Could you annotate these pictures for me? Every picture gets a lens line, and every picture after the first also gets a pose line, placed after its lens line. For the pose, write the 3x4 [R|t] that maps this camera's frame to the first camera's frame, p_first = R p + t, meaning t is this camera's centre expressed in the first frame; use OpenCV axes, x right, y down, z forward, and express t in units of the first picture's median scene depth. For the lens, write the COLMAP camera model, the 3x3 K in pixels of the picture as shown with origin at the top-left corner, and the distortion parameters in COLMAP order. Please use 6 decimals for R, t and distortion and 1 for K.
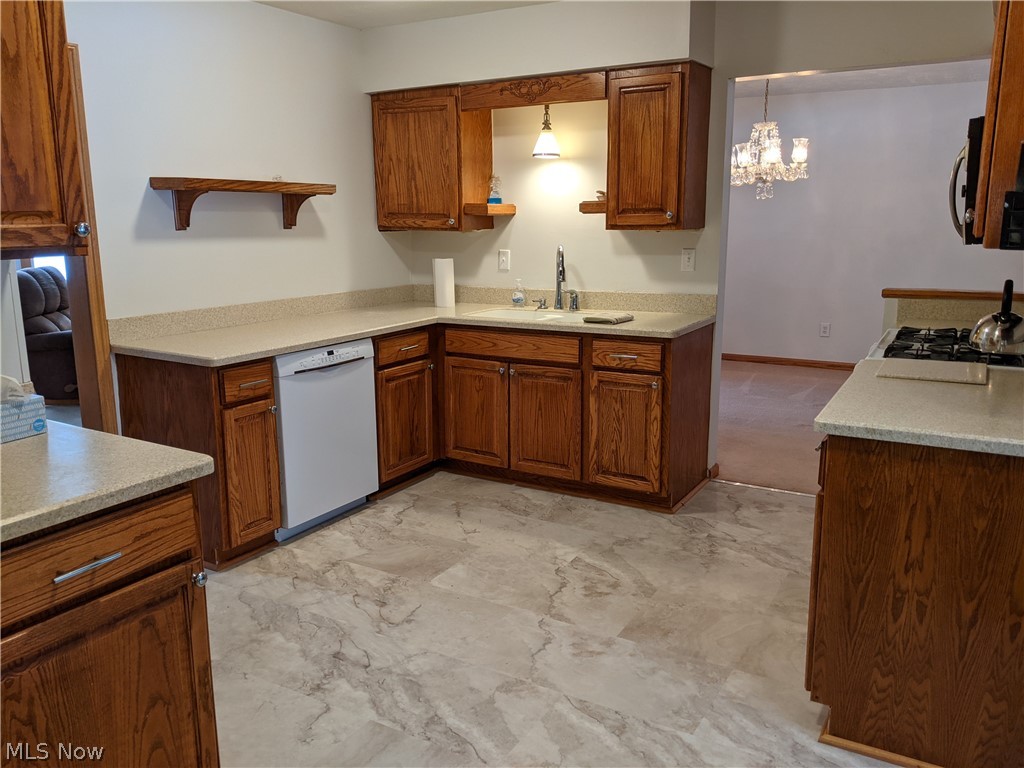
lens RADIAL K [[804.5, 0, 512.0], [0, 804.5, 384.0], [0, 0, 1]] dist [0.004469, -0.002928]
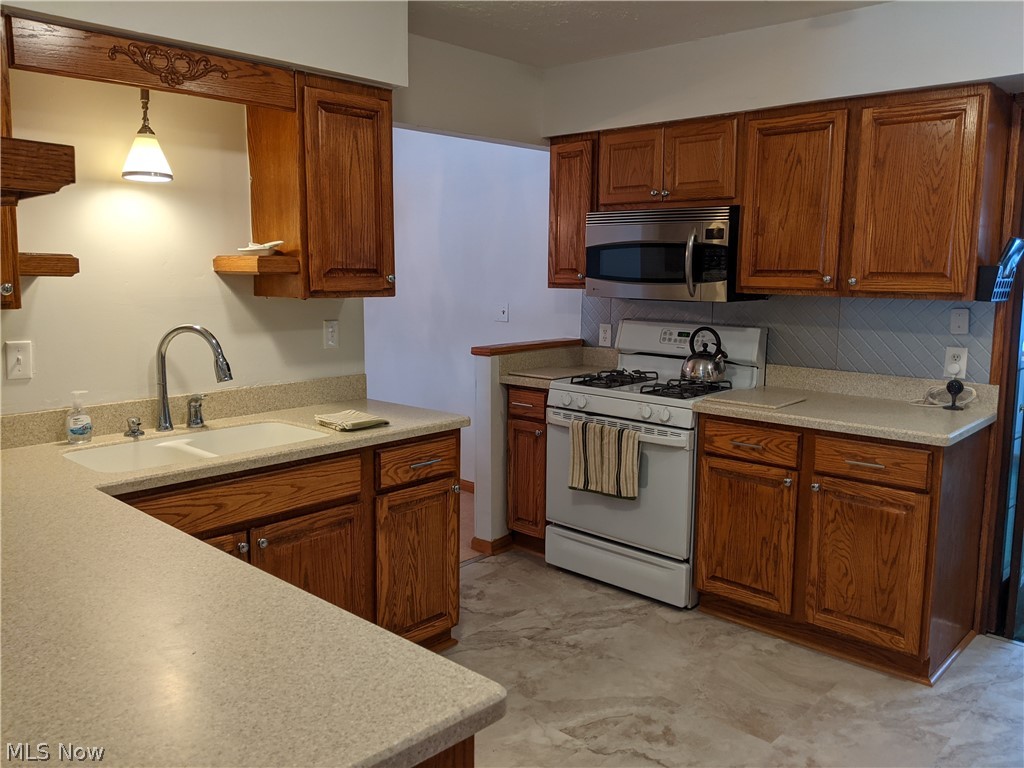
lens RADIAL K [[812.1, 0, 511.5], [0, 812.1, 361.6], [0, 0, 1]] dist [0.001782, -0.009953]
pose [[0.219018, -0.101472, 0.970430, -0.586951], [0.190482, 0.979888, 0.059471, -0.162998], [-0.956947, 0.171824, 0.233942, 0.755064]]
